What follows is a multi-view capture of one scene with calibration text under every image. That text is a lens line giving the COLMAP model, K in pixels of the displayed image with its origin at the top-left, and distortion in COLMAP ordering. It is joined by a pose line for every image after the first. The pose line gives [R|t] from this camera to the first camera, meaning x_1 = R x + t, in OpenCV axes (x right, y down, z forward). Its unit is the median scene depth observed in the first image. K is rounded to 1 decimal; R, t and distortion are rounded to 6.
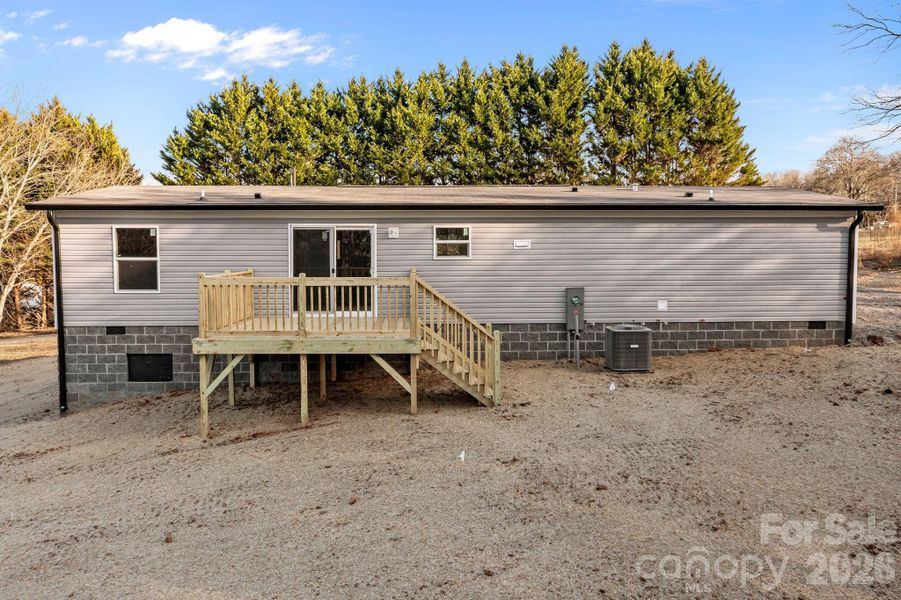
lens RADIAL K [[732.6, 0, 450.5], [0, 732.6, 300.0], [0, 0, 1]] dist [-0.005510, -0.002532]
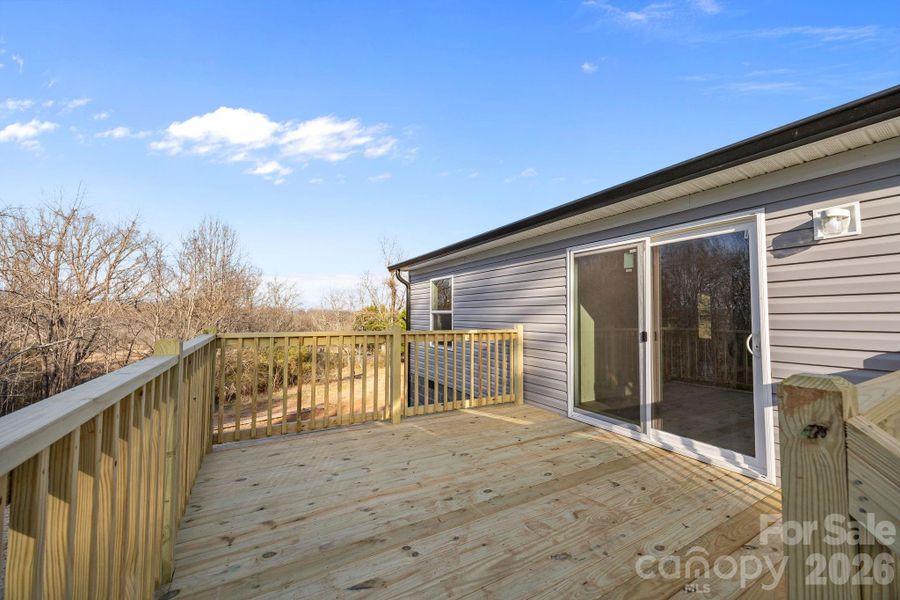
lens RADIAL K [[345.5, 0, 454.3], [0, 345.5, 298.4], [0, 0, 1]] dist [-0.000645, -0.000076]
pose [[0.473768, -0.040075, -0.879738, -0.027835], [-0.061913, 0.994977, -0.078666, -0.039280], [0.878471, 0.091737, 0.468907, 0.792272]]
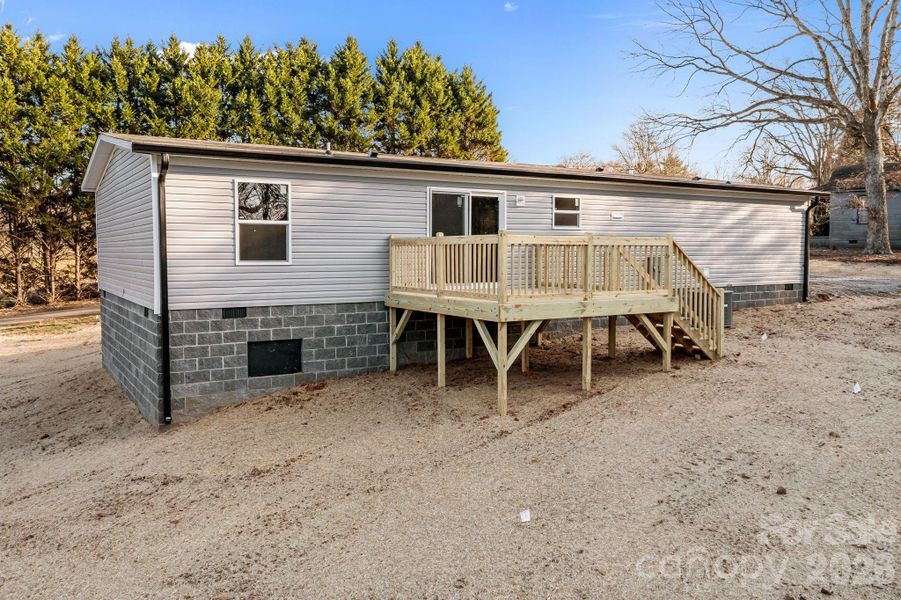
lens RADIAL K [[732.6, 0, 450.5], [0, 732.6, 300.0], [0, 0, 1]] dist [-0.005510, -0.002532]
pose [[0.869853, -0.032215, 0.492258, -0.637658], [0.034208, 0.999402, 0.004957, 0.031512], [-0.492123, 0.012528, 0.870436, 0.200579]]
